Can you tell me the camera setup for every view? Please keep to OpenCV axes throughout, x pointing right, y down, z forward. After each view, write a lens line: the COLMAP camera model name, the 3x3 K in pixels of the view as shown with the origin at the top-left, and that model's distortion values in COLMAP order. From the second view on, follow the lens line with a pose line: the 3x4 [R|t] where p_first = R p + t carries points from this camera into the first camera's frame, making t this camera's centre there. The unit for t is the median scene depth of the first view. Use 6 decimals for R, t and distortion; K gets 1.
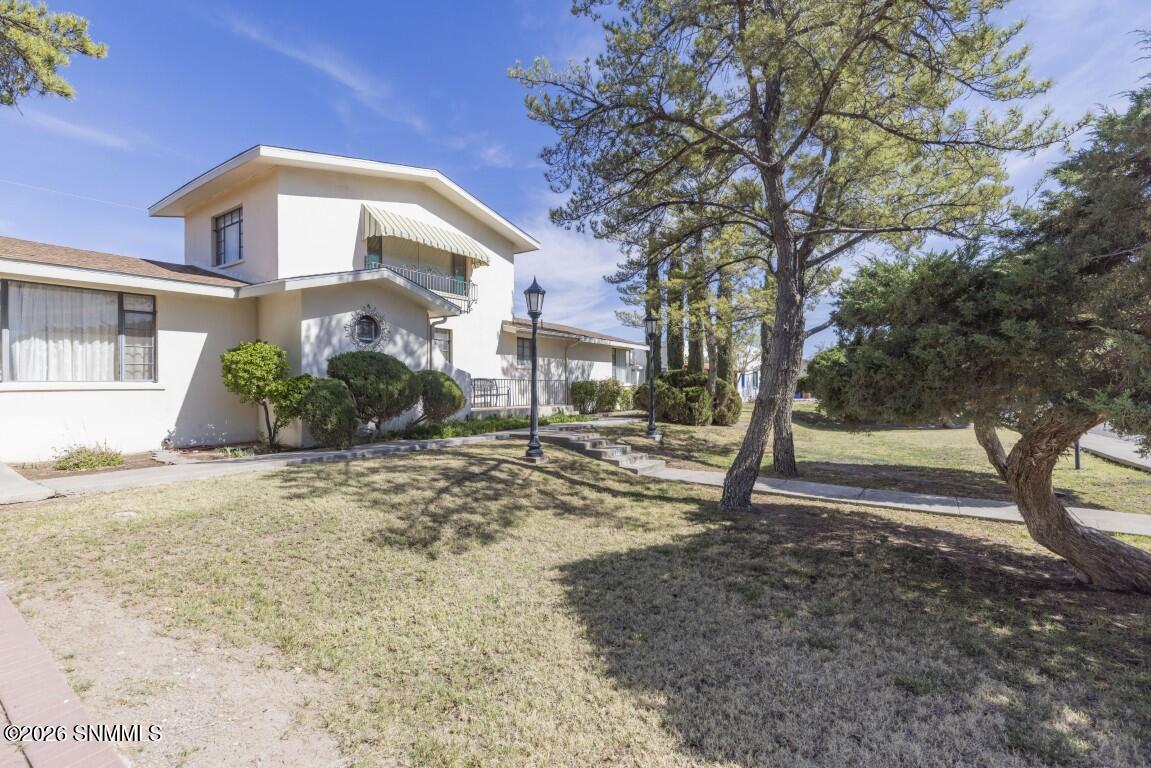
lens RADIAL K [[528.9, 0, 577.4], [0, 528.9, 386.7], [0, 0, 1]] dist [0.008140, -0.000617]
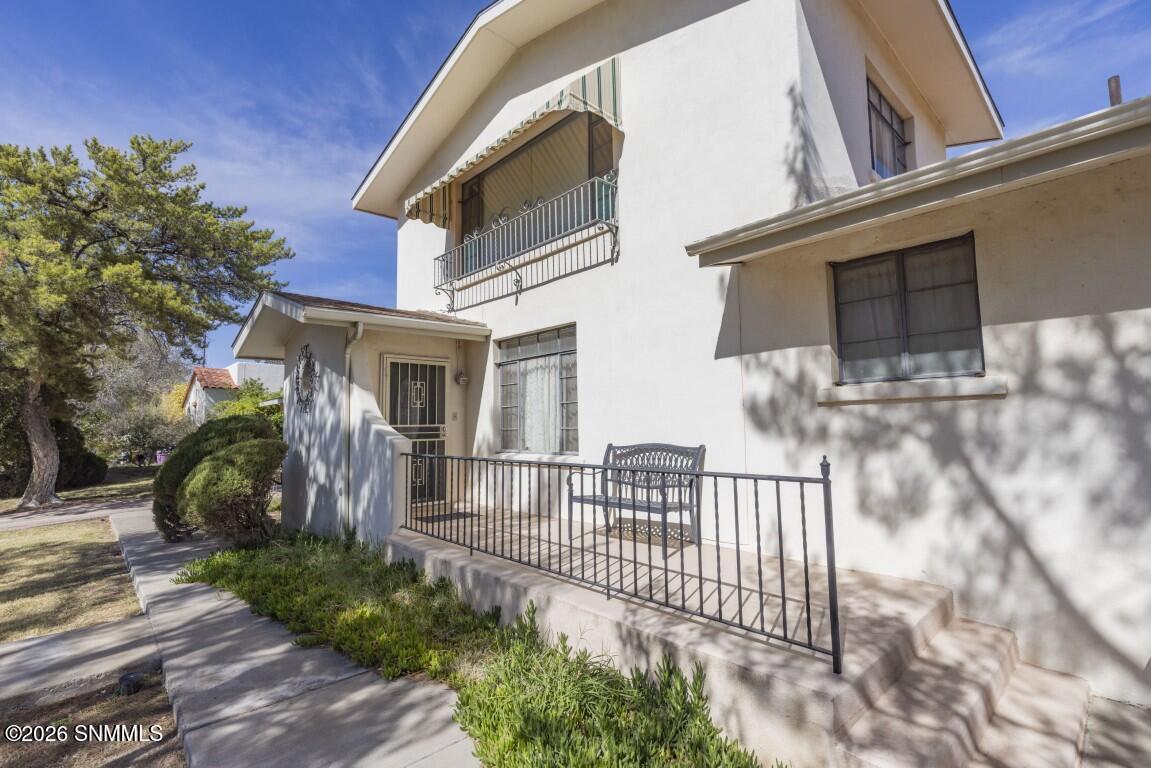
lens RADIAL K [[528.9, 0, 577.4], [0, 528.9, 386.7], [0, 0, 1]] dist [0.008140, -0.000617]
pose [[-0.204104, -0.071138, -0.976361, 0.148414], [0.015989, 0.996981, -0.075983, -0.028347], [0.978819, -0.031119, -0.202350, 1.078365]]
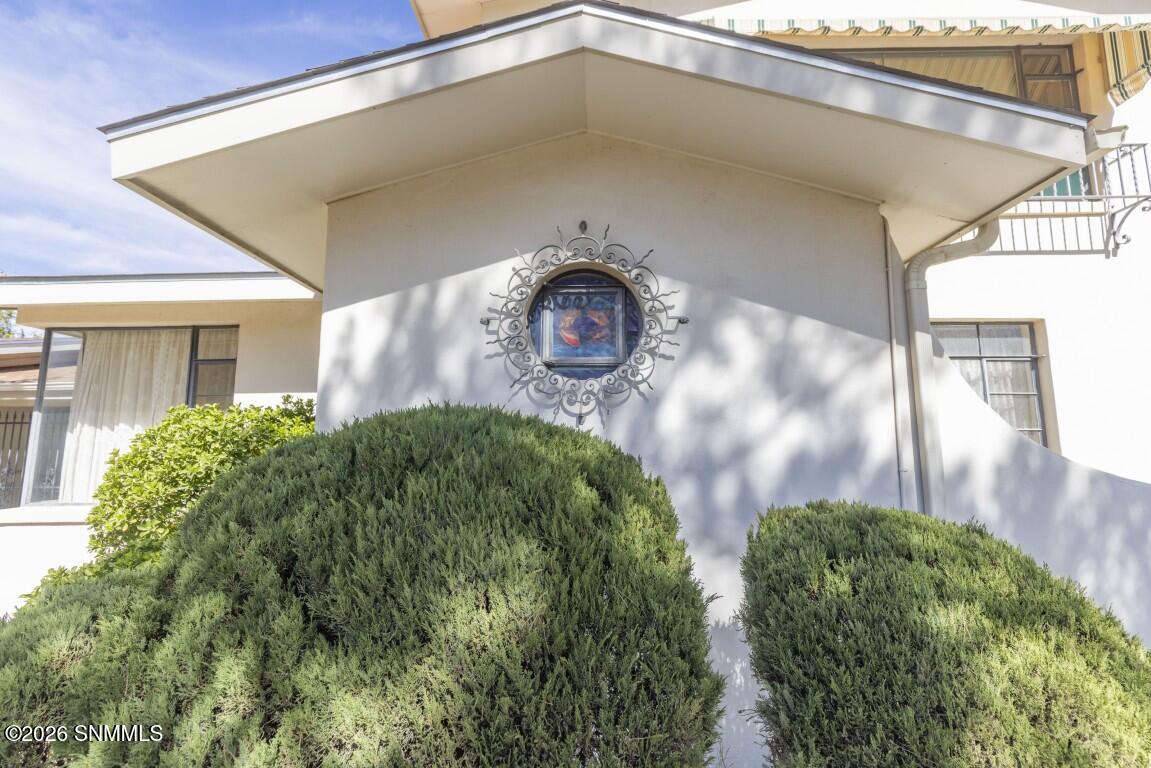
lens RADIAL K [[528.9, 0, 577.4], [0, 528.9, 386.7], [0, 0, 1]] dist [0.008140, -0.000617]
pose [[0.569147, -0.110192, -0.814819, -0.149006], [0.000175, 0.990996, -0.133895, -0.032135], [0.822236, 0.076063, 0.564041, 0.628873]]
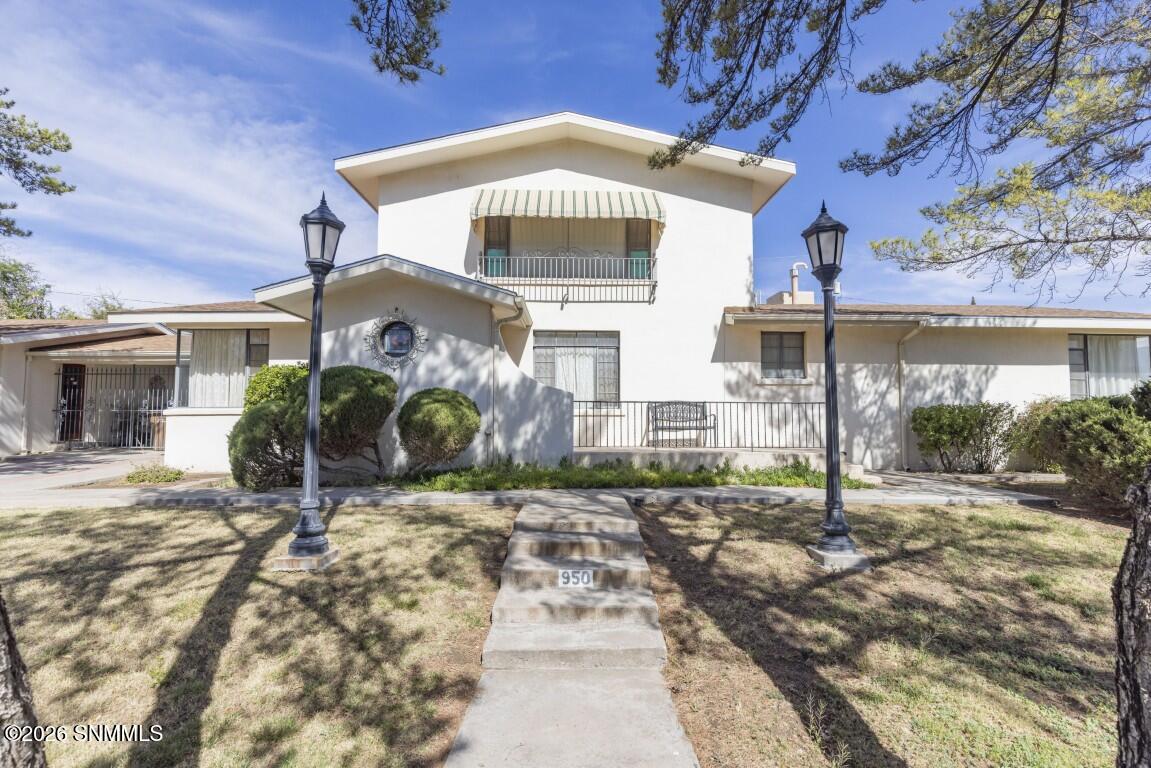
lens RADIAL K [[555.6, 0, 588.1], [0, 555.6, 380.5], [0, 0, 1]] dist [0.004077, -0.000081]
pose [[0.604604, -0.054530, -0.794657, 0.303930], [-0.001372, 0.997581, -0.069498, 0.006366], [0.796525, 0.043109, 0.603067, 0.536705]]
